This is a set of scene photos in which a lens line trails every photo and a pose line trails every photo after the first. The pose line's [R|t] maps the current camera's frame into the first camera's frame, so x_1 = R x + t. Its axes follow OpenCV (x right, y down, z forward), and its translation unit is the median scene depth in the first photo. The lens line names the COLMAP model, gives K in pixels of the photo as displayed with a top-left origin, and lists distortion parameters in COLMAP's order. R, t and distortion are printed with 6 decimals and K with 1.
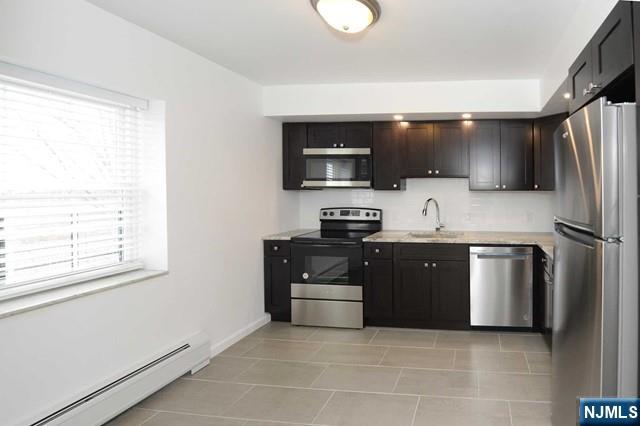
lens RADIAL K [[242.8, 0, 320.1], [0, 242.8, 207.7], [0, 0, 1]] dist [-0.000023, -0.000092]
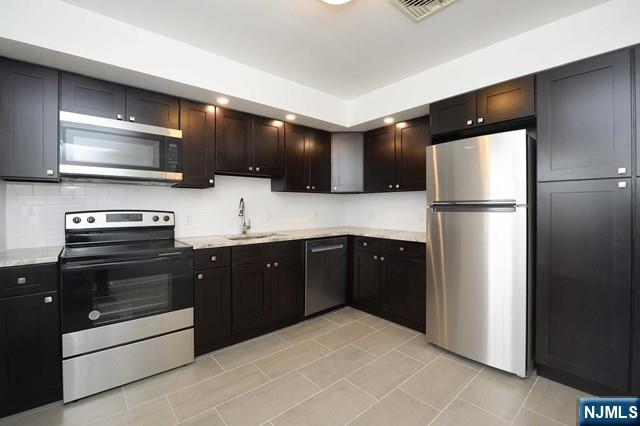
lens RADIAL K [[283.0, 0, 320.0], [0, 283.0, 213.0], [0, 0, 1]] dist [-0.001476, -0.000558]
pose [[0.704843, -0.020585, 0.709064, -0.155552], [0.014766, 0.999788, 0.014347, 0.013619], [-0.709209, 0.000358, 0.704998, 0.064625]]
